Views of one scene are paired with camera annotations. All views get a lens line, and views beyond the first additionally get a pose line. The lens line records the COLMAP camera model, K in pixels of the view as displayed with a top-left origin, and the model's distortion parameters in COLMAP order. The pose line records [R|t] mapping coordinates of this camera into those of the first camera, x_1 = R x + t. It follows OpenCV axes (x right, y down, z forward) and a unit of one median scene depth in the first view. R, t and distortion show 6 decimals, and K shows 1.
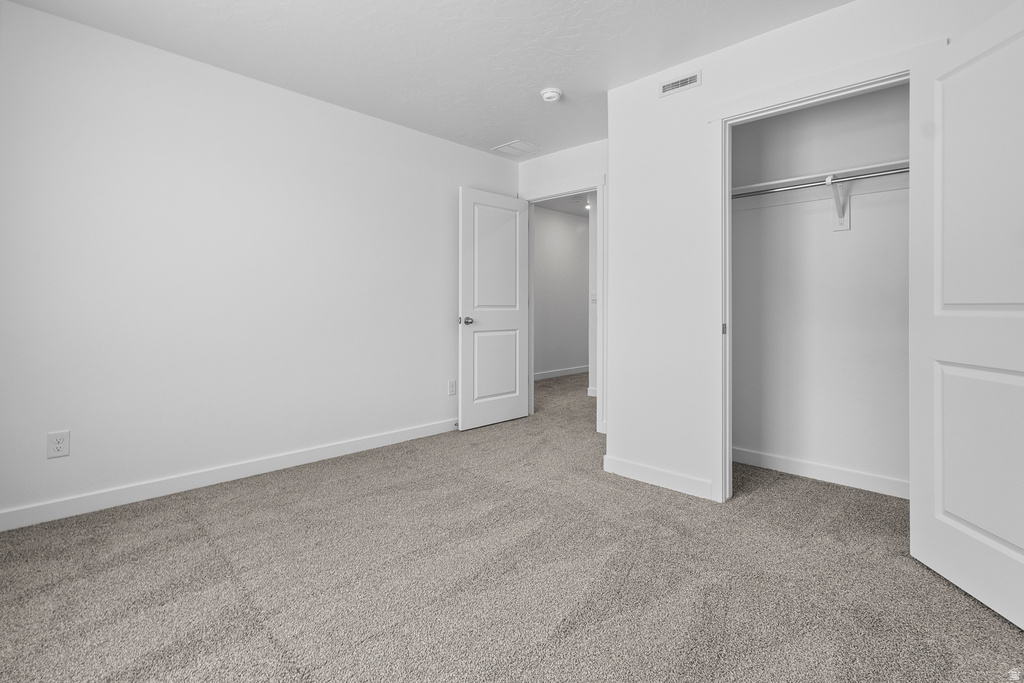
lens RADIAL K [[481.5, 0, 513.1], [0, 481.5, 305.1], [0, 0, 1]] dist [0.000102, 0.000113]
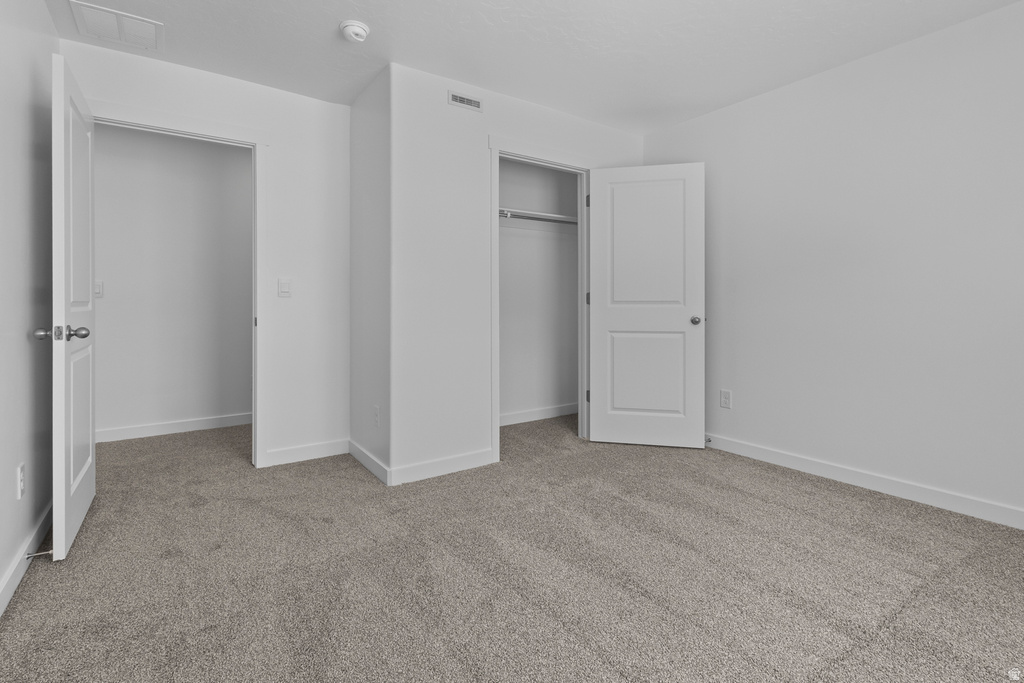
lens RADIAL K [[484.5, 0, 515.4], [0, 484.5, 306.3], [0, 0, 1]] dist [-0.000735, 0.000079]
pose [[0.191788, -0.003420, 0.981430, -0.757628], [0.001968, 0.999993, 0.003100, 0.008386], [-0.981434, 0.001337, 0.191793, 0.704965]]
